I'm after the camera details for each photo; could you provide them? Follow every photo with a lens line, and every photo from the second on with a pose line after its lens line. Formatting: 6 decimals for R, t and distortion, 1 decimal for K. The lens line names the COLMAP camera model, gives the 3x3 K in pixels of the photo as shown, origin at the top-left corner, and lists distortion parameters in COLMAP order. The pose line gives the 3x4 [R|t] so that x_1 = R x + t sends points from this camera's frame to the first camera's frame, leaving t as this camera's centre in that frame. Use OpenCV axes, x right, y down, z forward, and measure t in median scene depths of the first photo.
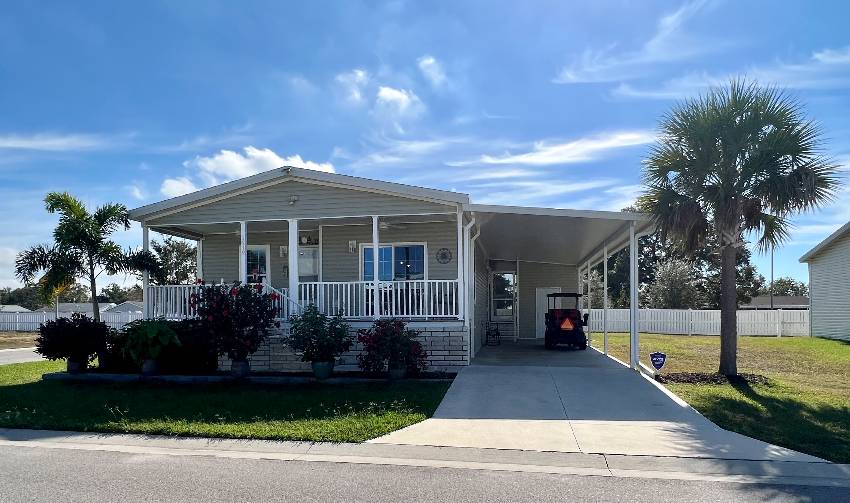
lens RADIAL K [[520.6, 0, 423.9], [0, 520.6, 322.2], [0, 0, 1]] dist [0.022599, -0.020545]
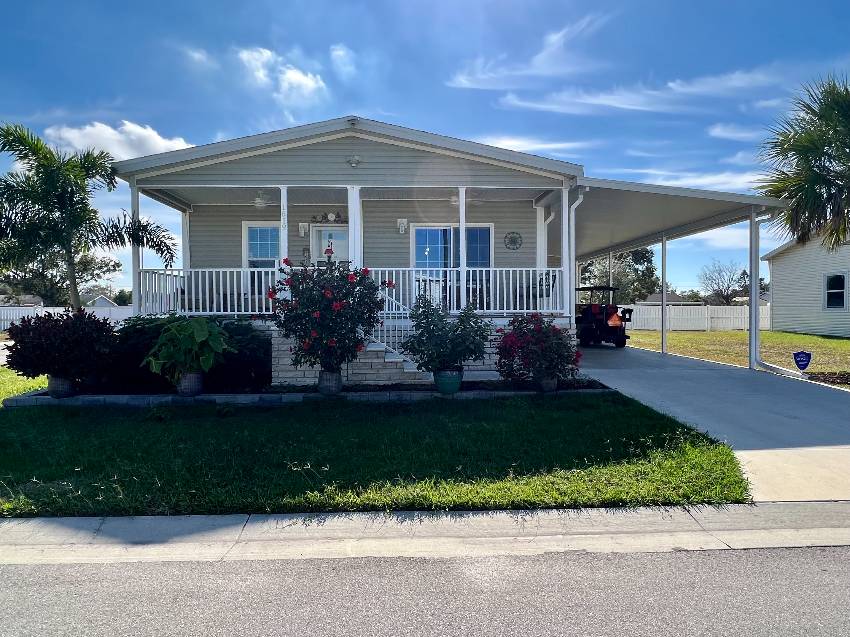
lens RADIAL K [[519.3, 0, 425.0], [0, 519.3, 318.5], [0, 0, 1]] dist [-0.001067, -0.001699]
pose [[0.974698, -0.002746, 0.223508, -0.256607], [0.002919, 0.999996, -0.000442, 0.000185], [-0.223506, 0.001084, 0.974702, 0.177518]]
